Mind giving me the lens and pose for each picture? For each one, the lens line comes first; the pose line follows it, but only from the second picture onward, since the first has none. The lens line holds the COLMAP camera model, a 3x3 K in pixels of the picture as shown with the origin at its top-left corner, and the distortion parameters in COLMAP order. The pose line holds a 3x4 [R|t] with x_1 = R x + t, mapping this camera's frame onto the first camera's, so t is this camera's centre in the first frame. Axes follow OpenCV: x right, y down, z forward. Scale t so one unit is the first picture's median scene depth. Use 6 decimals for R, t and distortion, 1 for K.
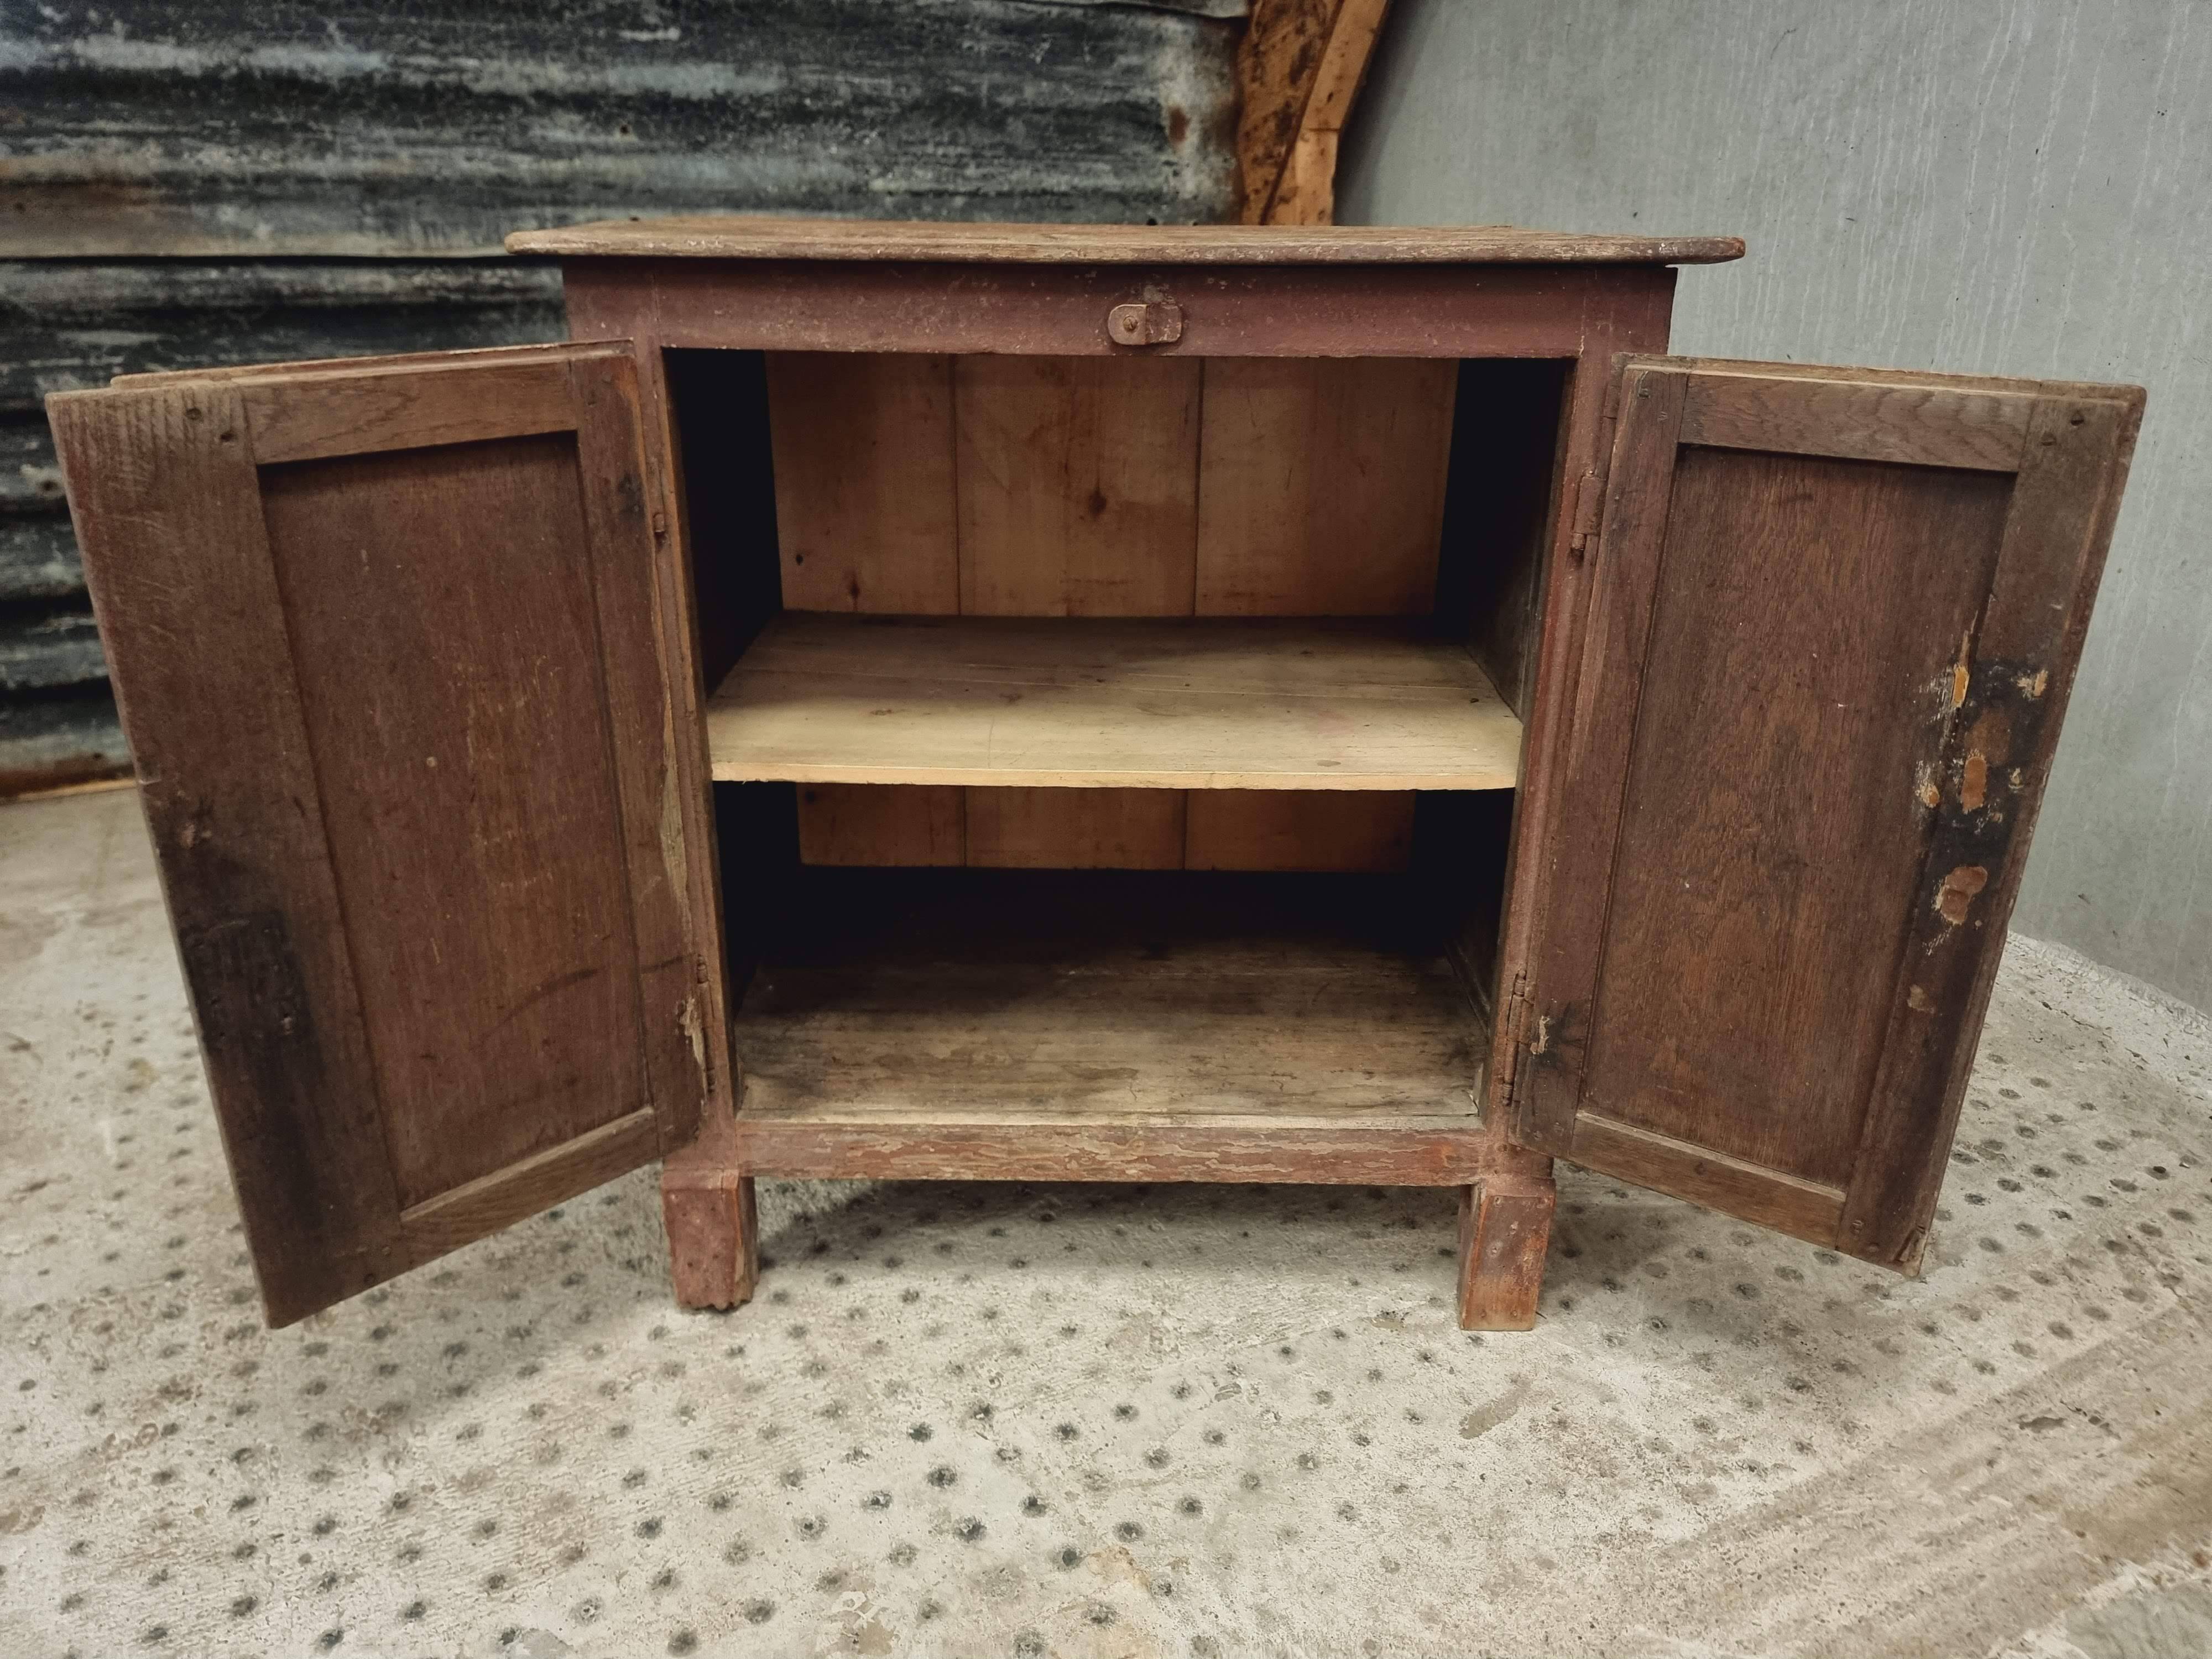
lens RADIAL K [[1544.2, 0, 1106.1], [0, 1544.2, 824.9], [0, 0, 1]] dist [0.059297, -0.047786]
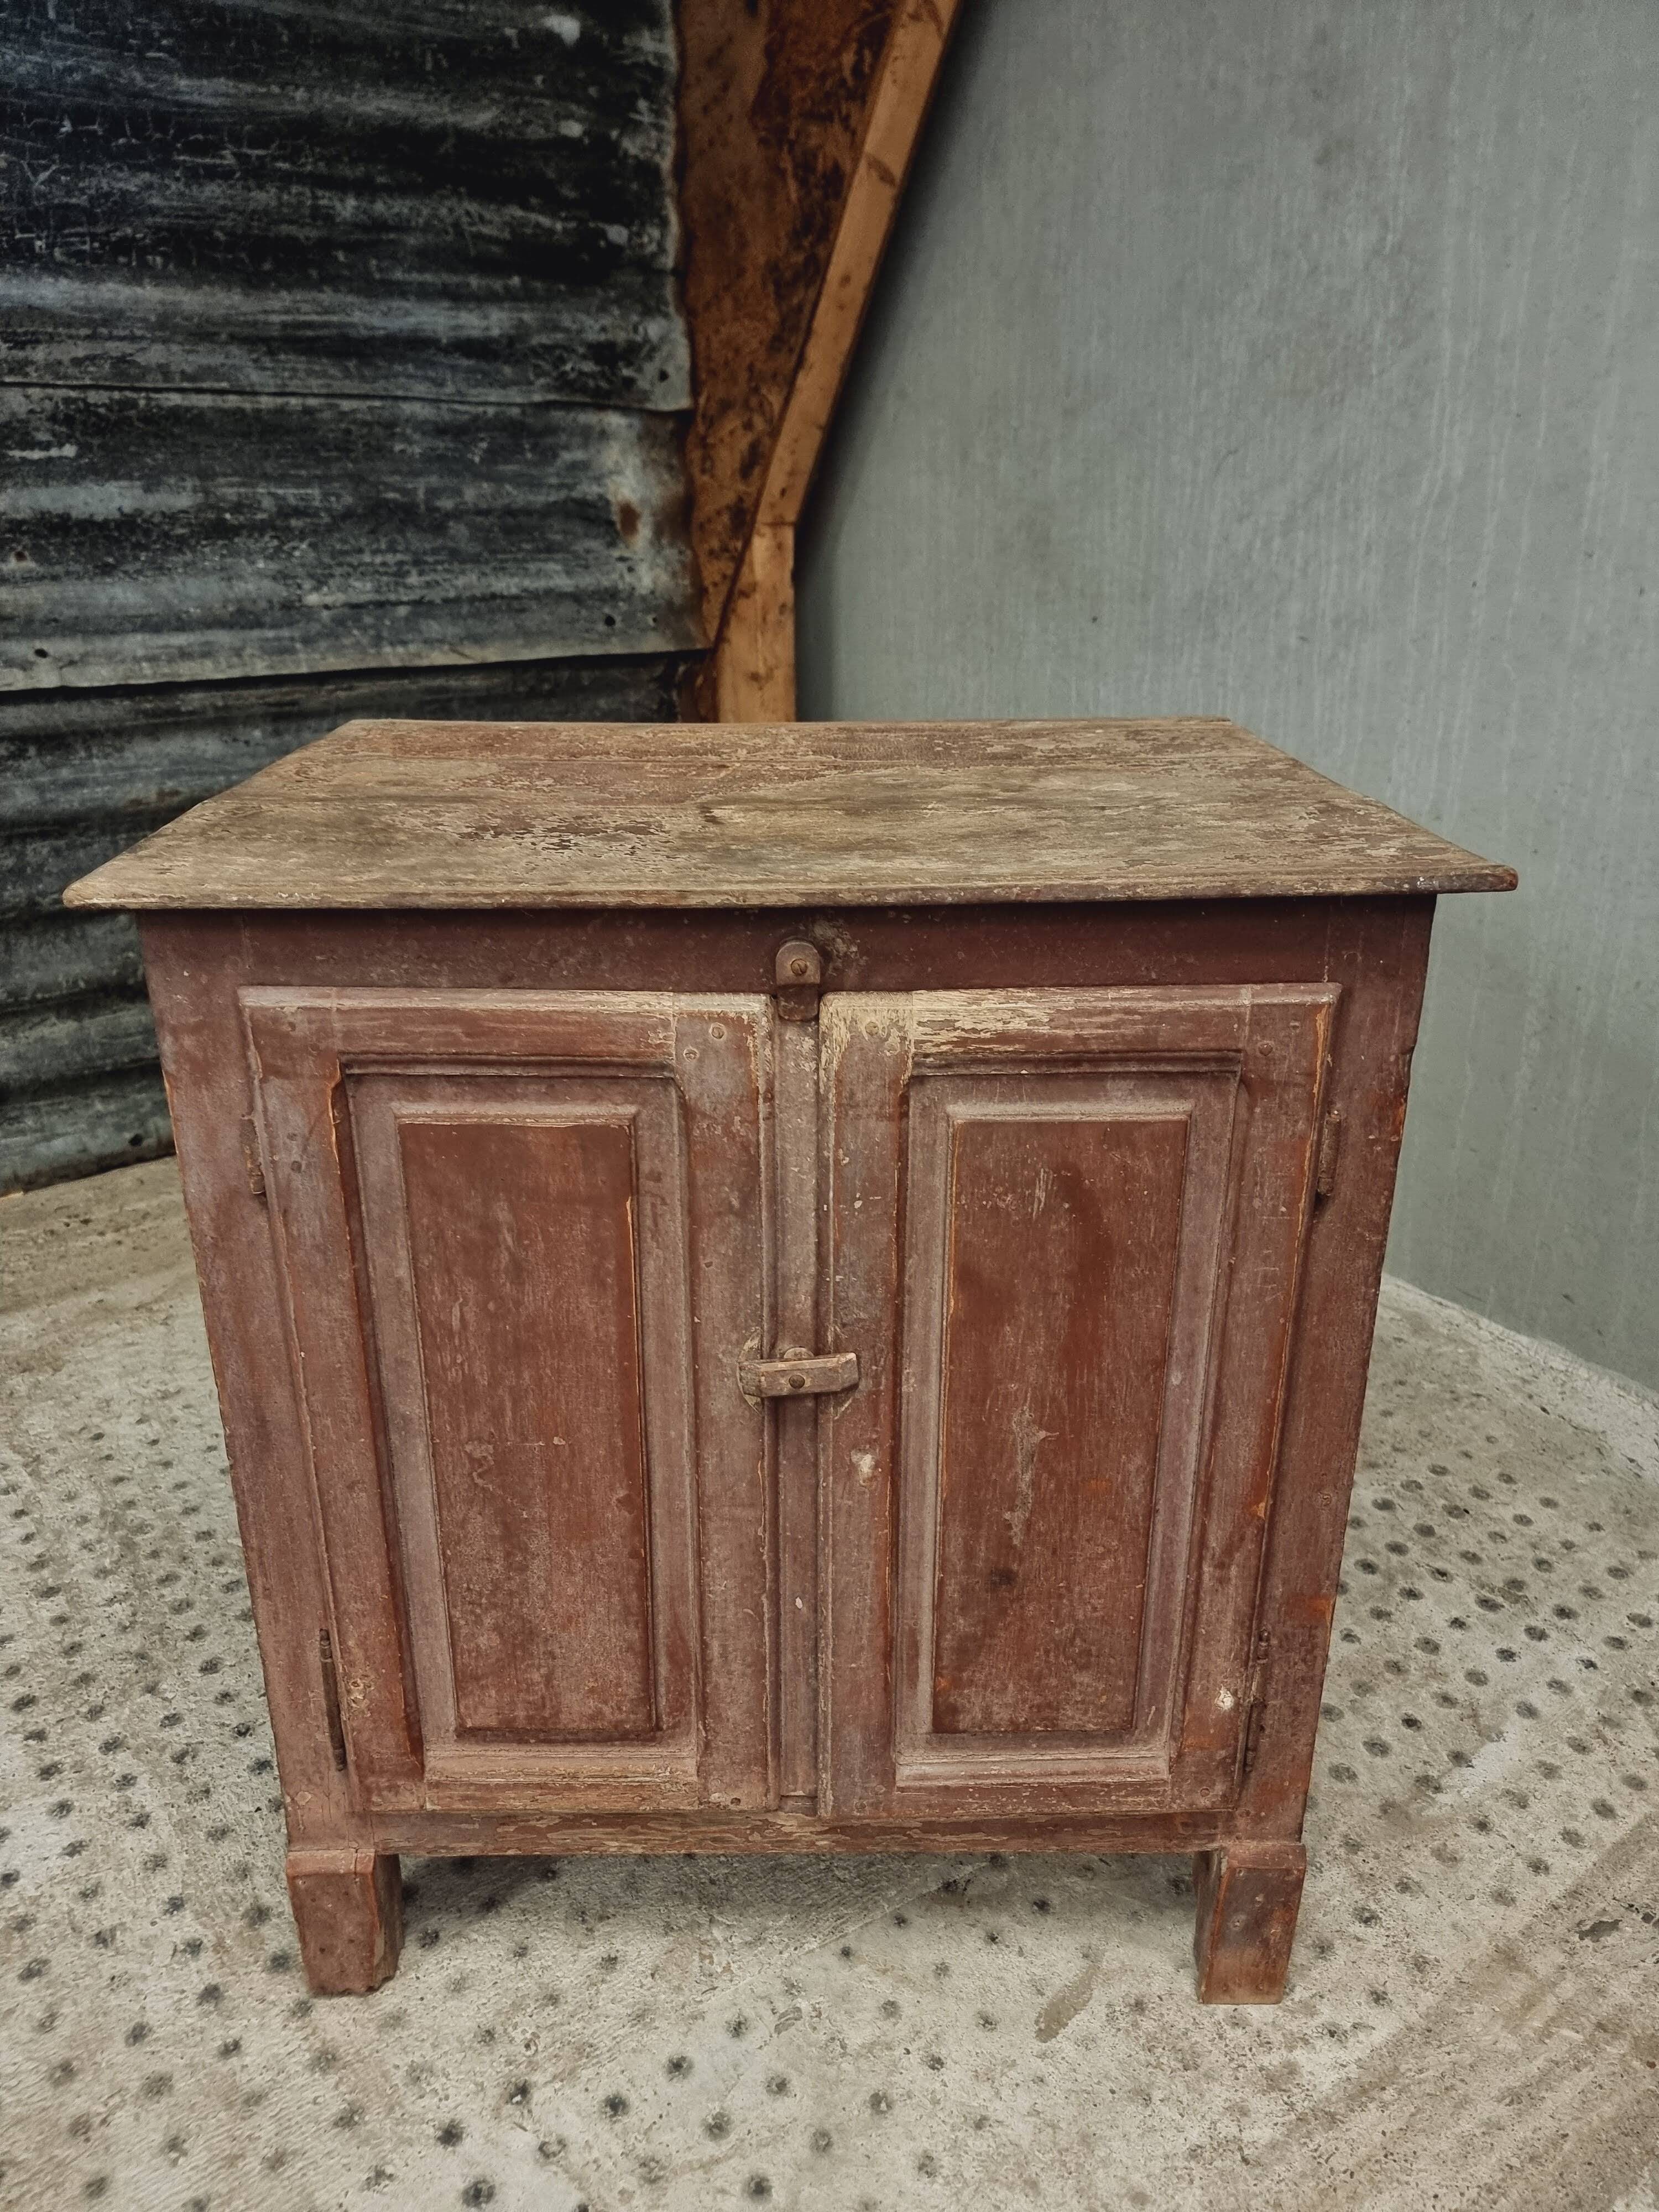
lens RADIAL K [[1535.8, 0, 805.3], [0, 1535.8, 1103.1], [0, 0, 1]] dist [0.066718, -0.061231]
pose [[0.988941, -0.071660, 0.129849, 0.006457], [0.072396, 0.997376, -0.000944, -0.153319], [-0.129440, 0.010334, 0.991533, 0.068363]]
